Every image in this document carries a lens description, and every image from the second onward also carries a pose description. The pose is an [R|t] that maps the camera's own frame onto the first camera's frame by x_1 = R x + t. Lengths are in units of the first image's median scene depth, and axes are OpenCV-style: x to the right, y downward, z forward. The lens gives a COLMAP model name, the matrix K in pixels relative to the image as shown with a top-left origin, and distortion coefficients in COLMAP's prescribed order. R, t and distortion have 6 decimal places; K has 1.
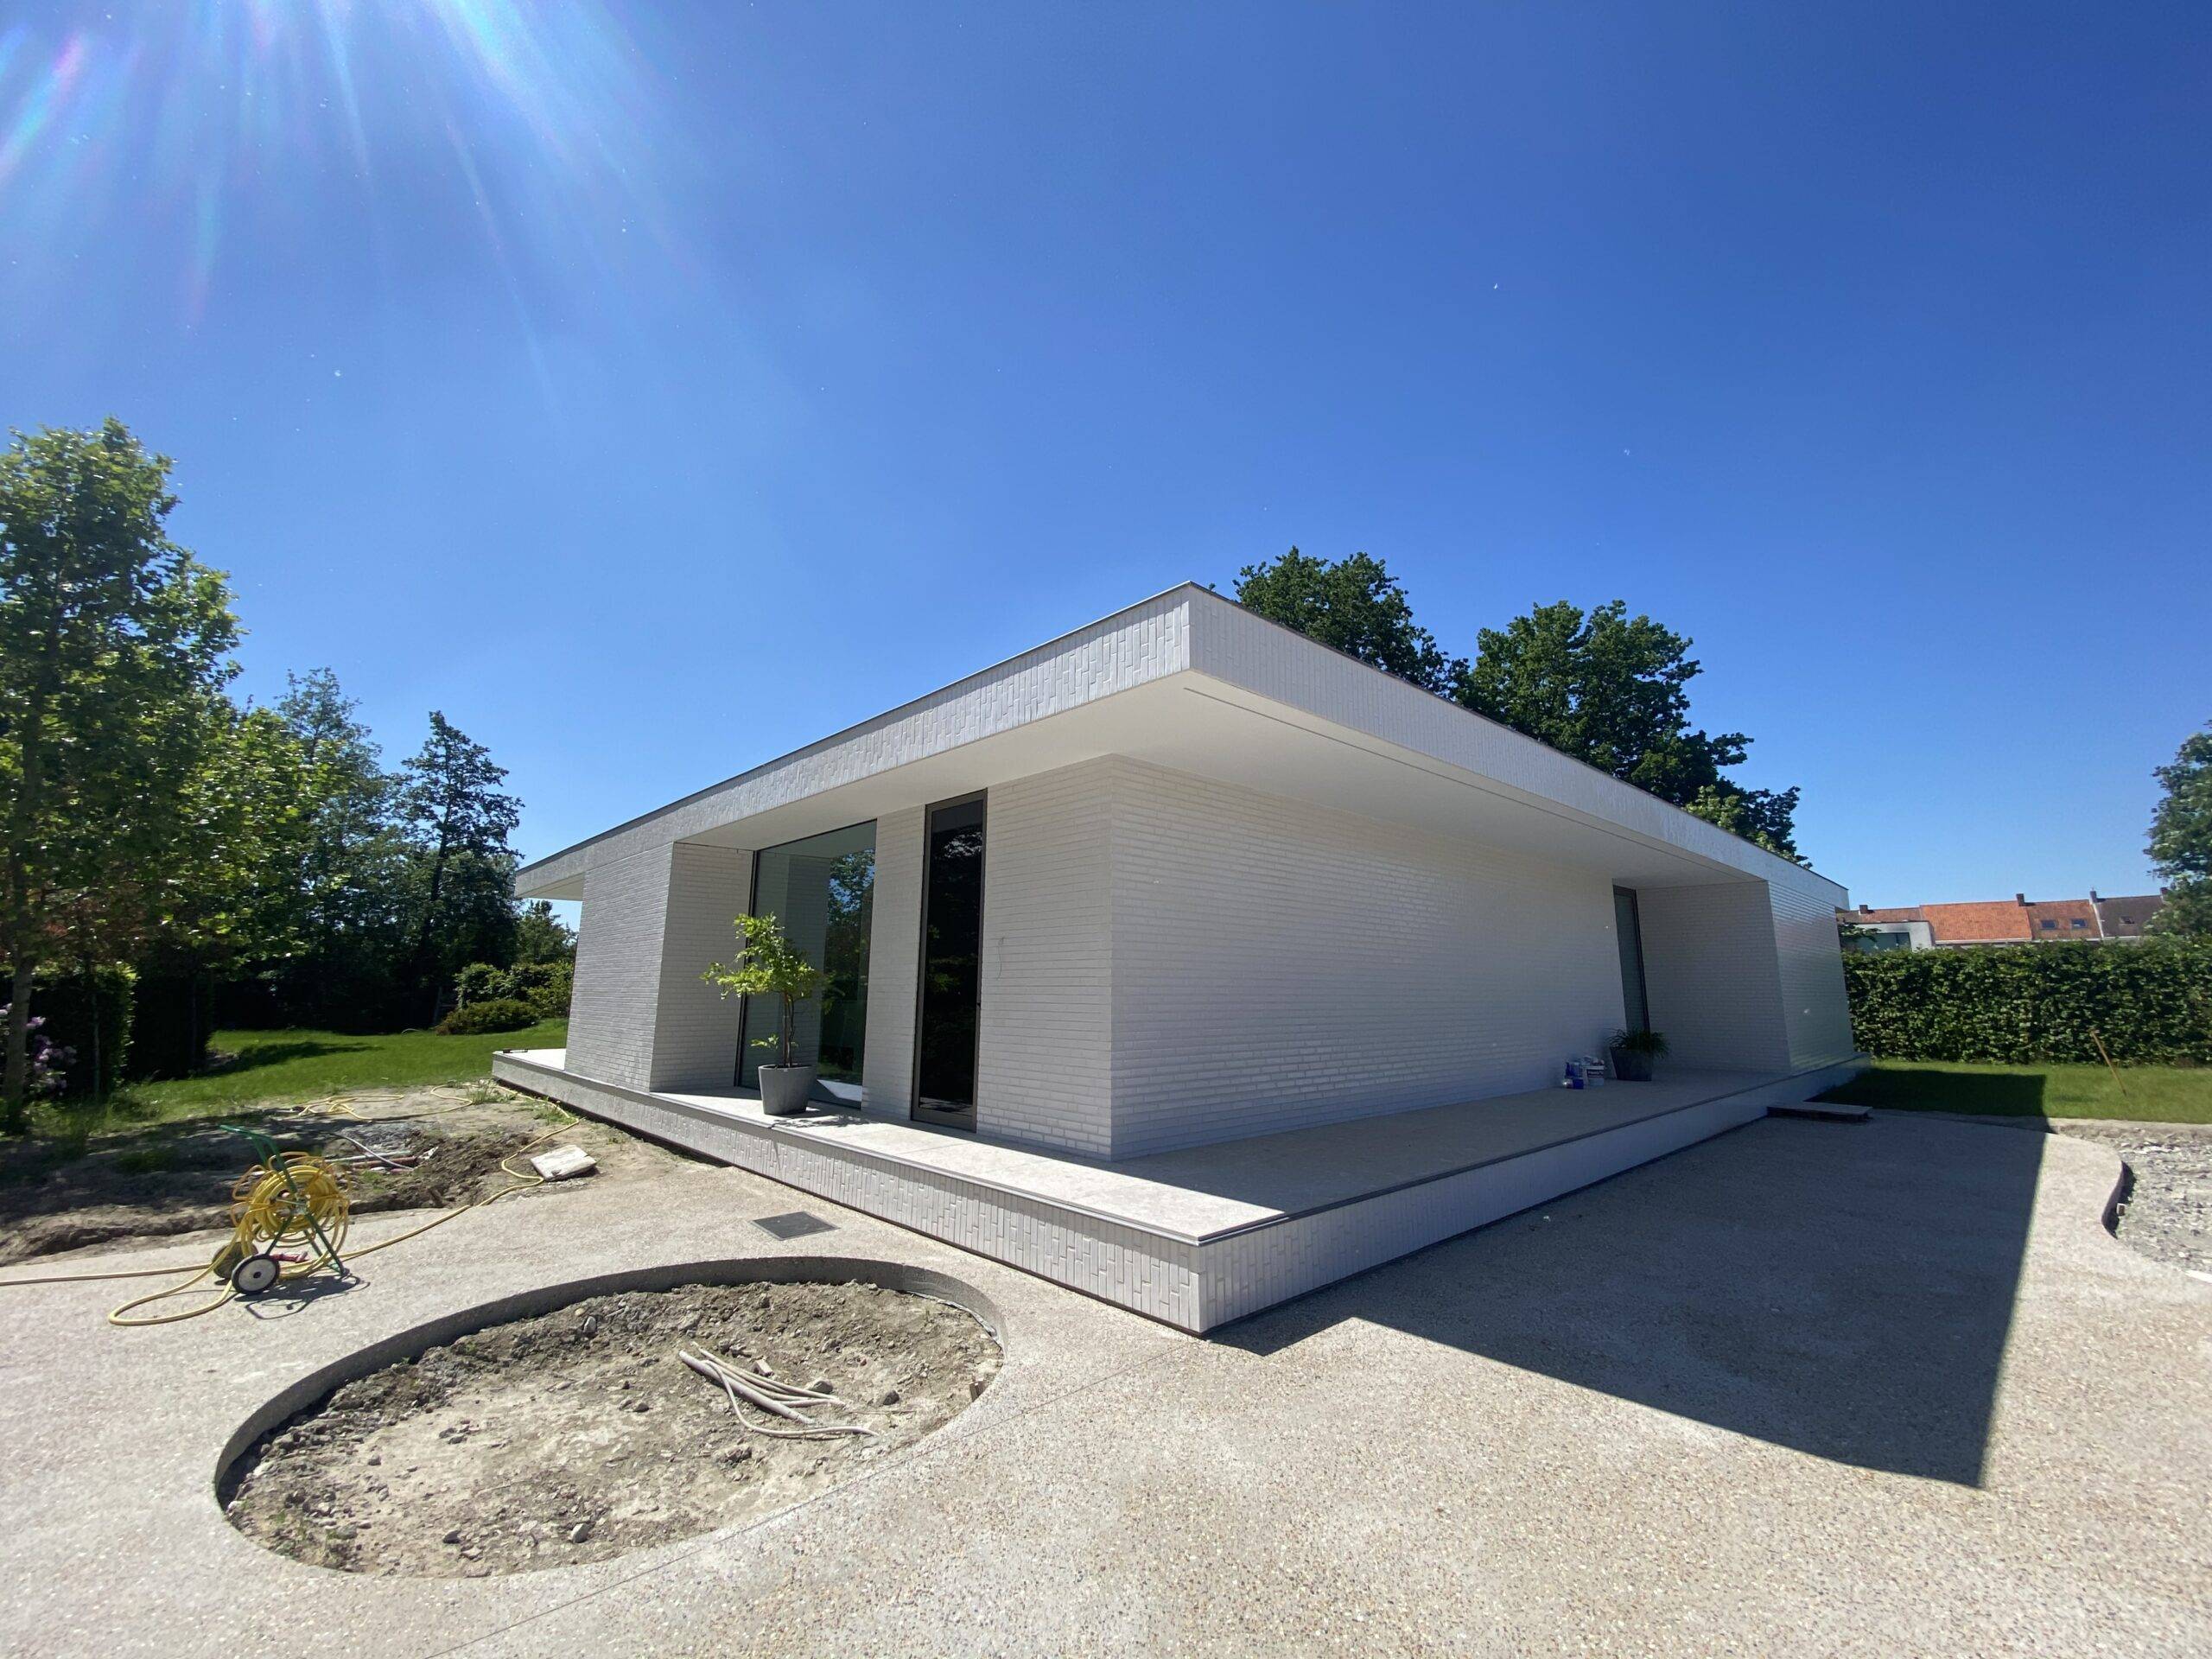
lens RADIAL K [[897.7, 0, 1106.0], [0, 897.7, 829.5], [0, 0, 1]] dist [0.020680, -0.020462]
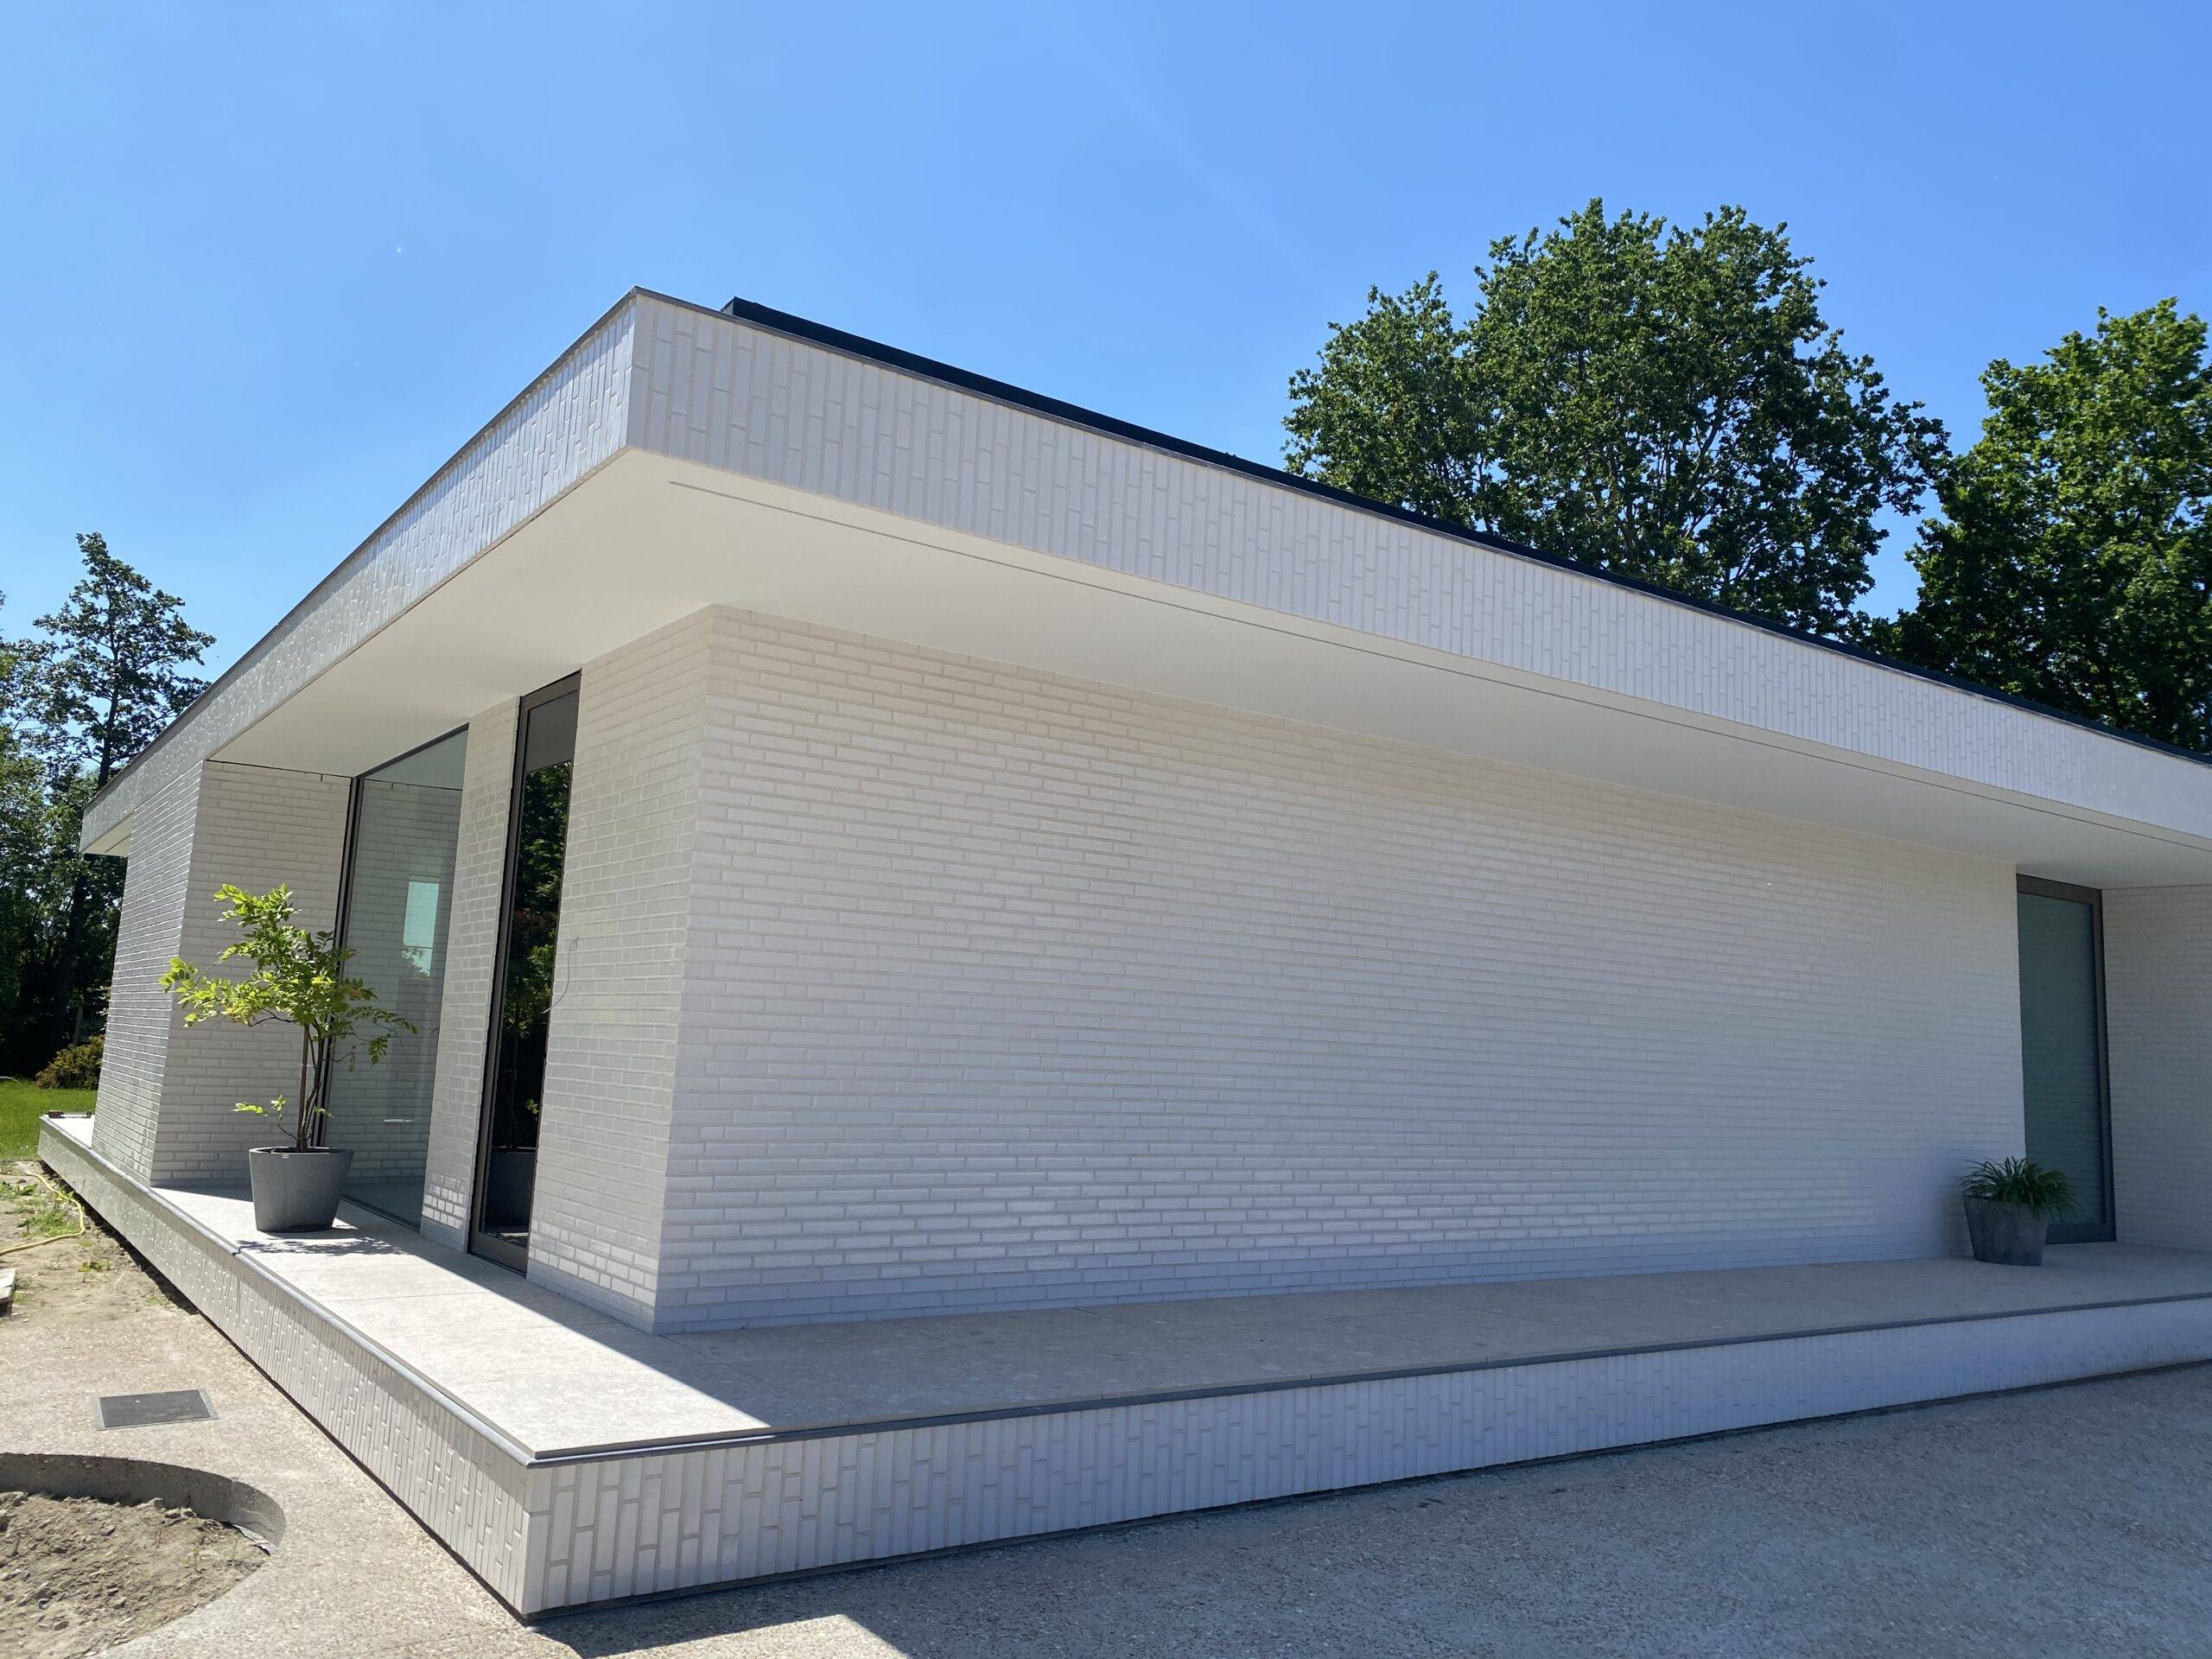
lens RADIAL K [[1690.6, 0, 1106.3], [0, 1690.6, 833.4], [0, 0, 1]] dist [0.014836, 0.003744]
pose [[0.991204, 0.021557, -0.130577, 0.236098], [-0.015636, 0.998810, 0.046201, 0.002148], [0.131417, -0.043753, 0.990361, -0.000710]]
